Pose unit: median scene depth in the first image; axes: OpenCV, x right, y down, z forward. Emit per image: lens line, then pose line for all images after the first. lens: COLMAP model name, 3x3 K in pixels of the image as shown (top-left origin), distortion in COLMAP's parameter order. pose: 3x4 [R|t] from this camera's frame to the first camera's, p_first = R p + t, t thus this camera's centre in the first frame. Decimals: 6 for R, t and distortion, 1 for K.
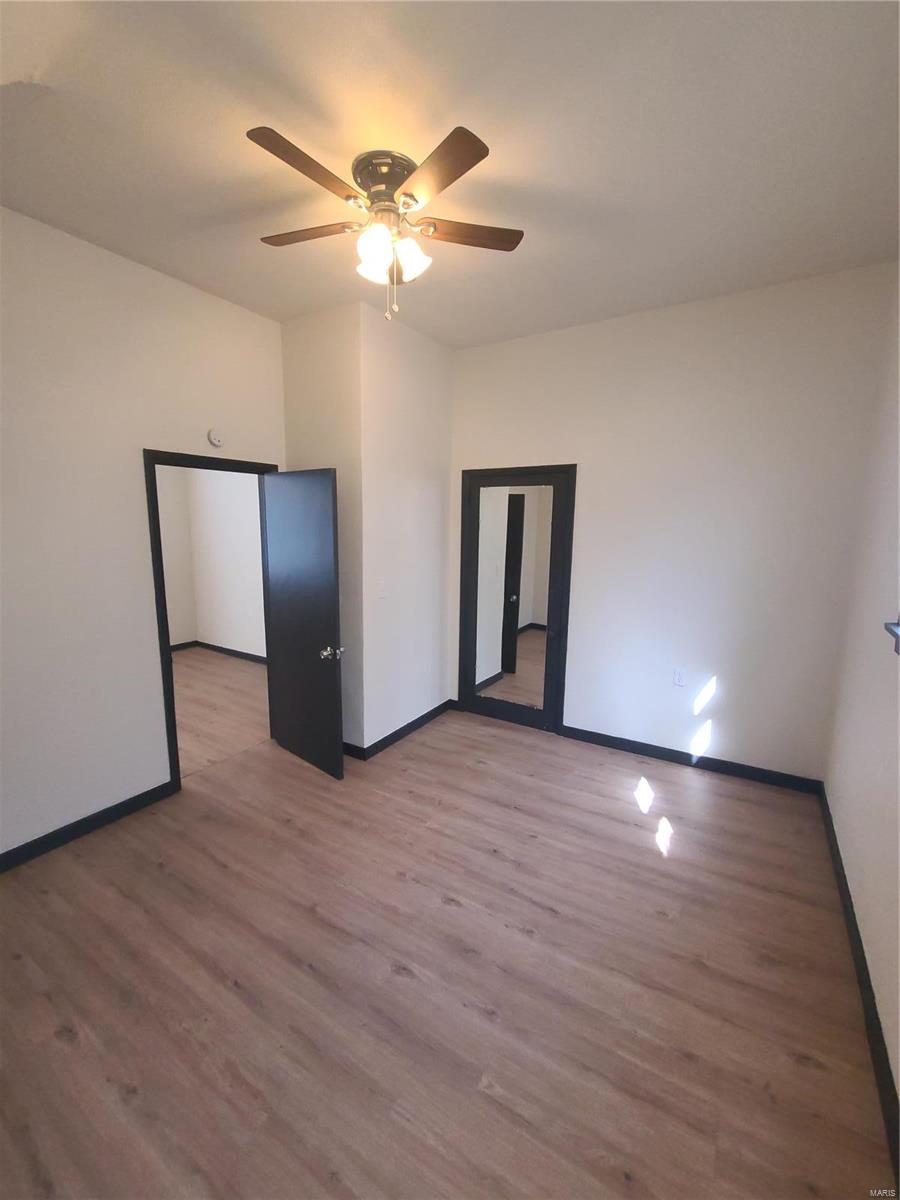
lens RADIAL K [[492.9, 0, 450.0], [0, 492.9, 600.0], [0, 0, 1]] dist [0.001314, -0.000230]
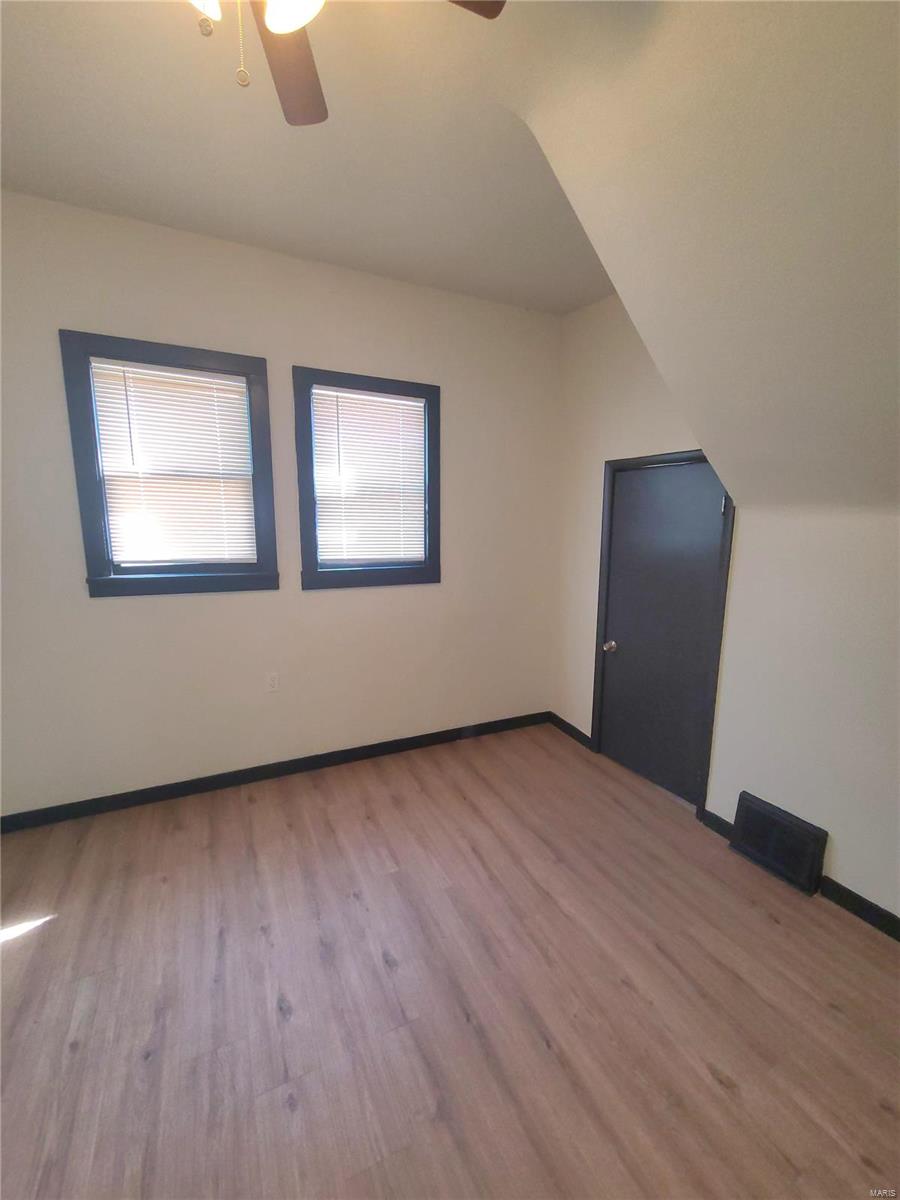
lens RADIAL K [[492.9, 0, 450.0], [0, 492.9, 600.0], [0, 0, 1]] dist [0.001314, -0.000230]
pose [[-0.846215, -0.108783, 0.521620, -0.661734], [0.072884, 0.946107, 0.315548, -0.250423], [-0.527834, 0.305039, -0.792681, 1.556515]]
